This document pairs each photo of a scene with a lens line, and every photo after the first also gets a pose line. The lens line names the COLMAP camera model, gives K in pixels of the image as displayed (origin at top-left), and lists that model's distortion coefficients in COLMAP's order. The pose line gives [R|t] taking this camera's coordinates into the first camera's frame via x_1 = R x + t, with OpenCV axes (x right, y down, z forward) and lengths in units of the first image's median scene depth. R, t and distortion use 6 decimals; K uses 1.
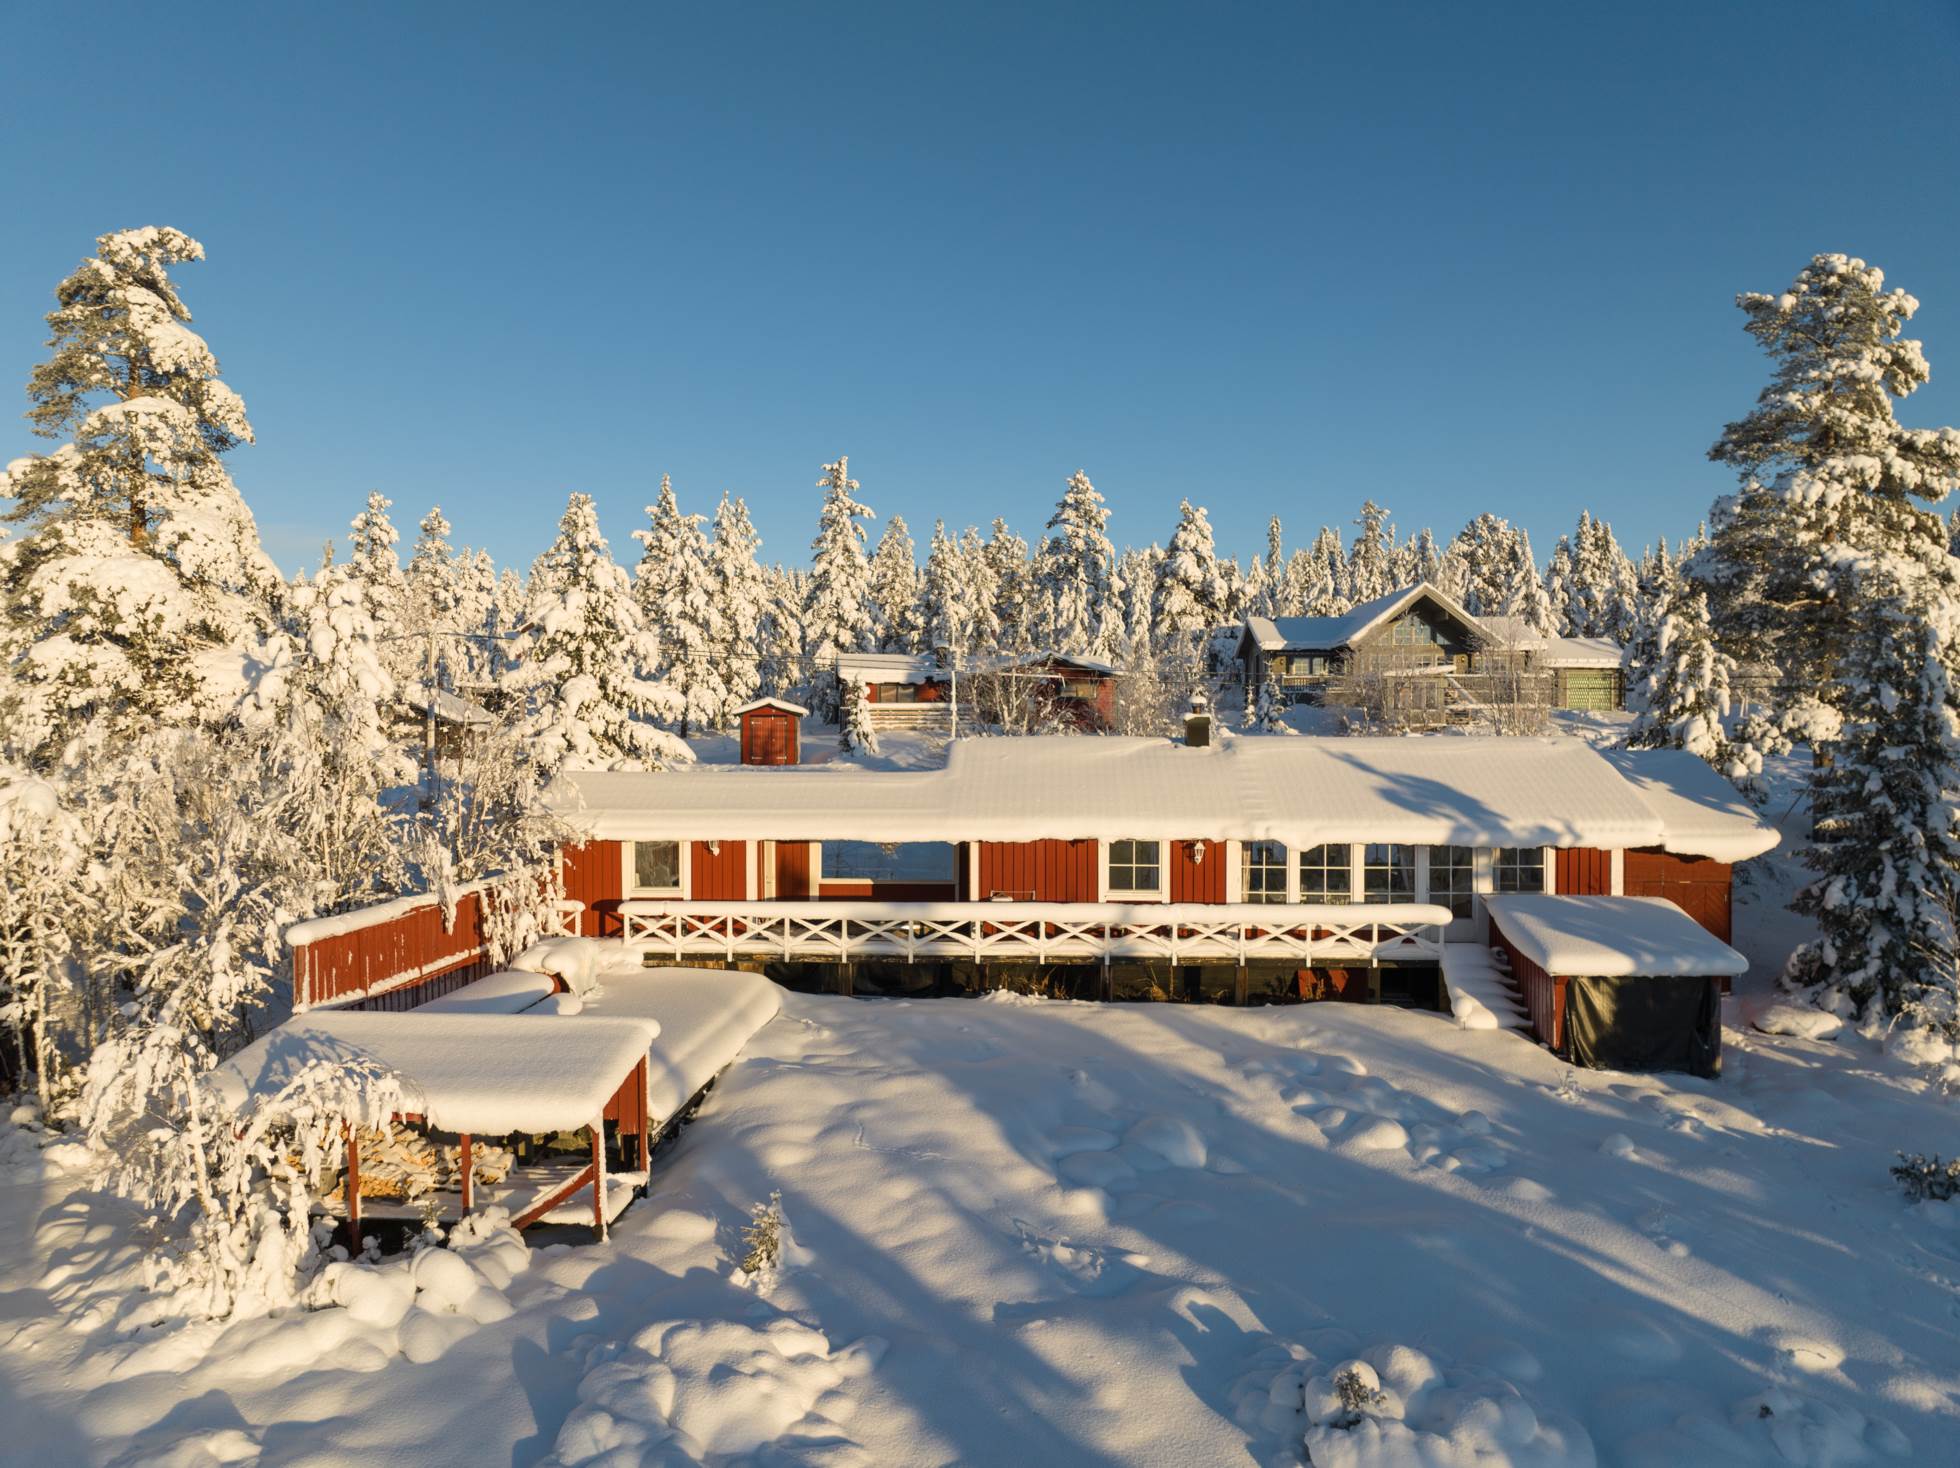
lens RADIAL K [[1383.6, 0, 969.9], [0, 1383.6, 735.9], [0, 0, 1]] dist [-0.041095, 0.003413]
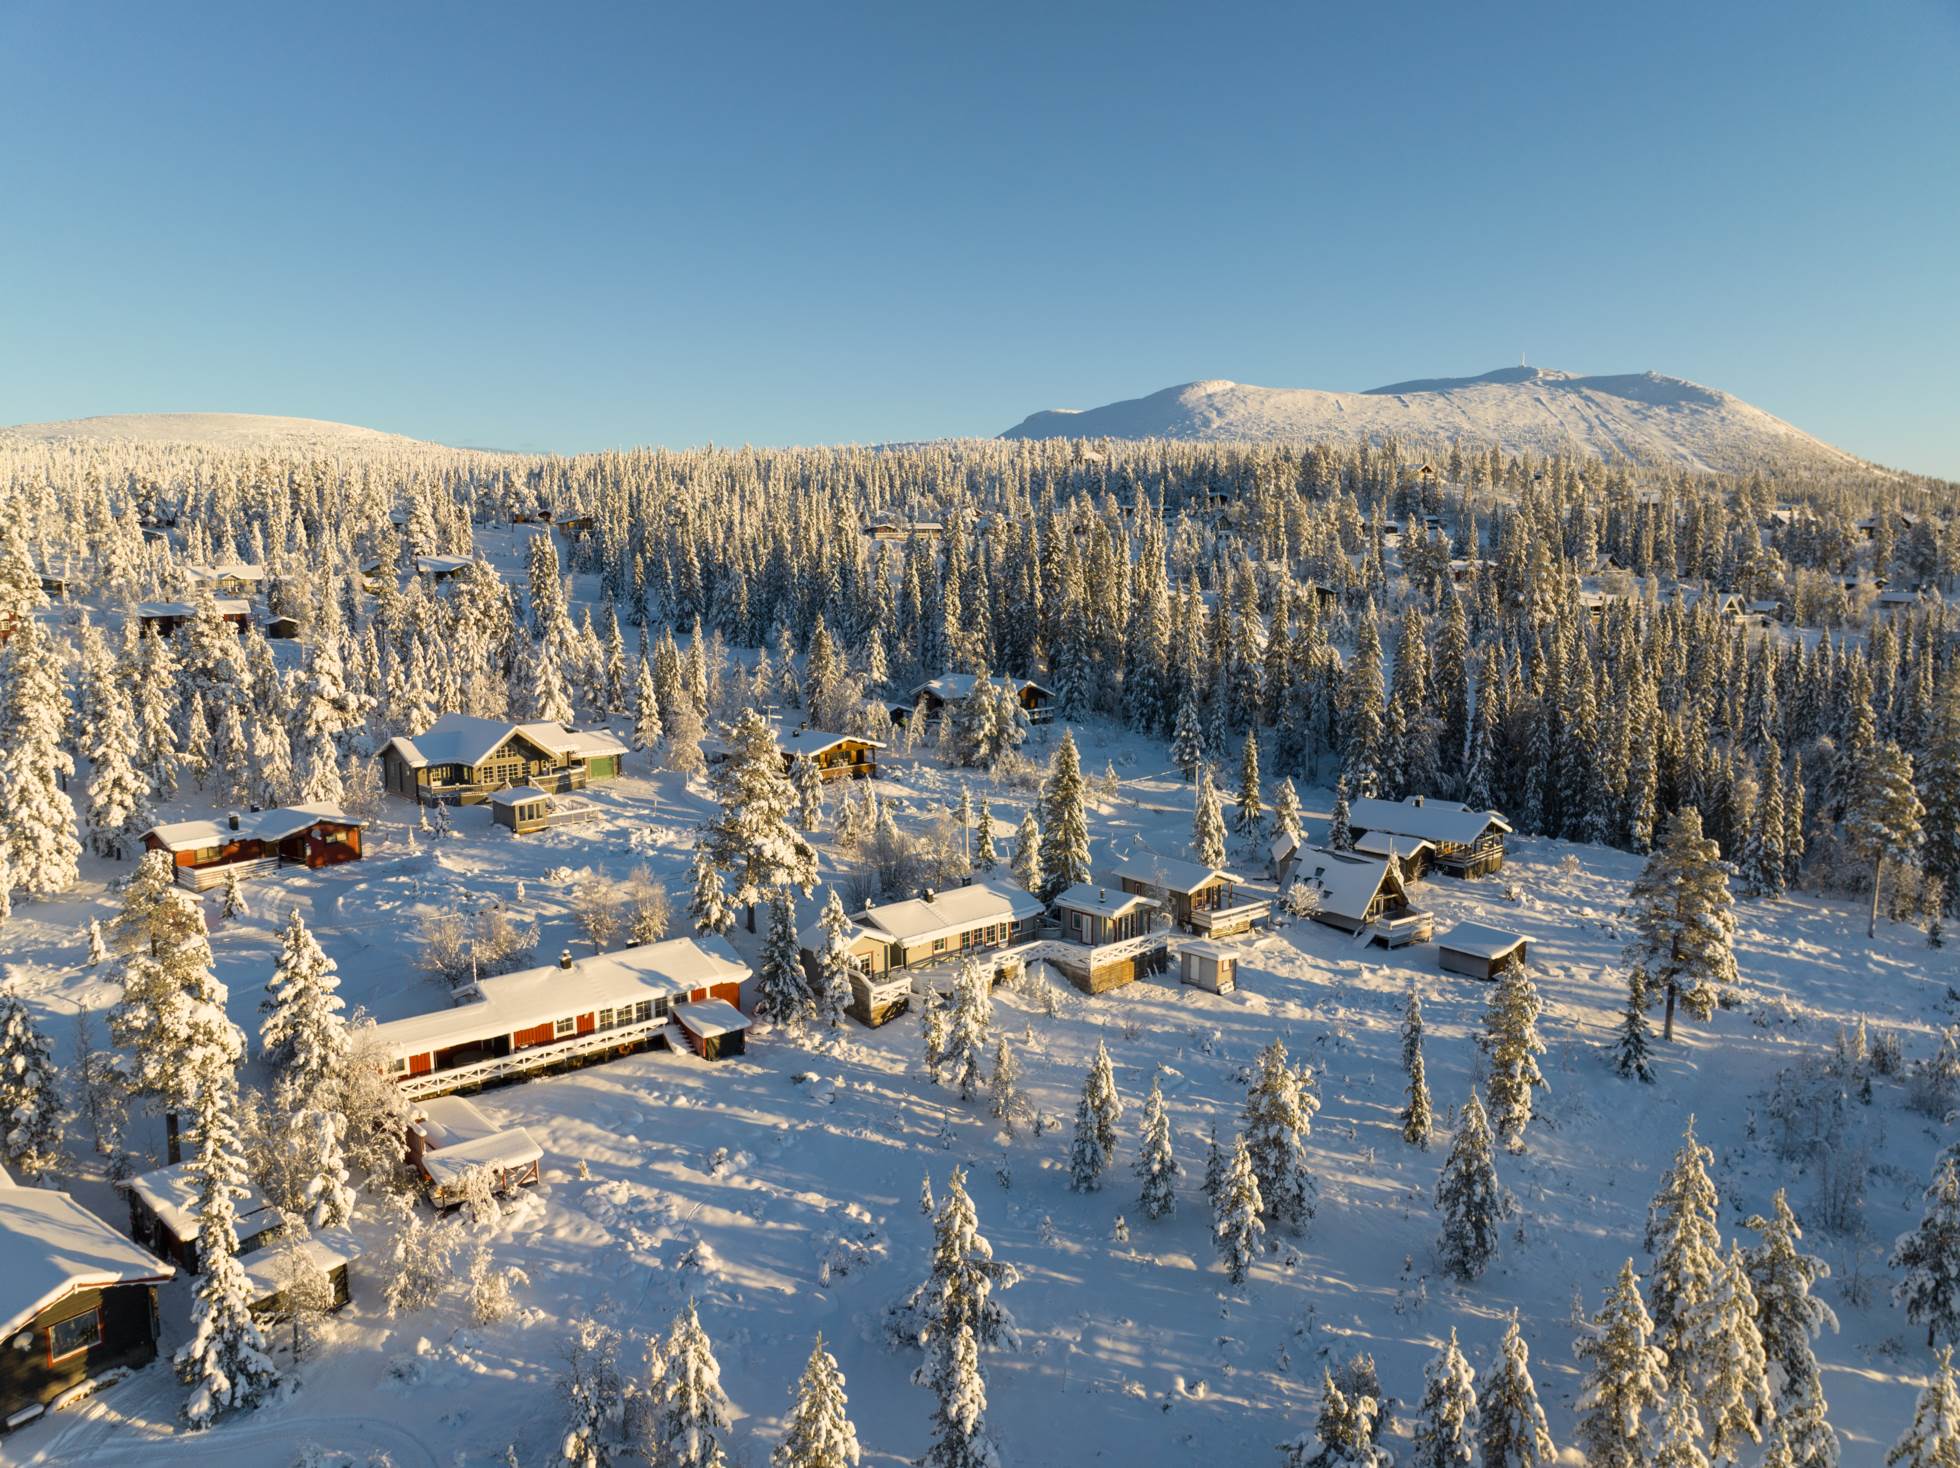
lens RADIAL K [[1383.6, 0, 969.9], [0, 1383.6, 735.9], [0, 0, 1]] dist [-0.041095, 0.003413]
pose [[0.712766, -0.099417, 0.694320, -1.278545], [0.008324, 0.991033, 0.133356, -0.923527], [-0.701352, -0.089272, 0.707202, -1.660838]]
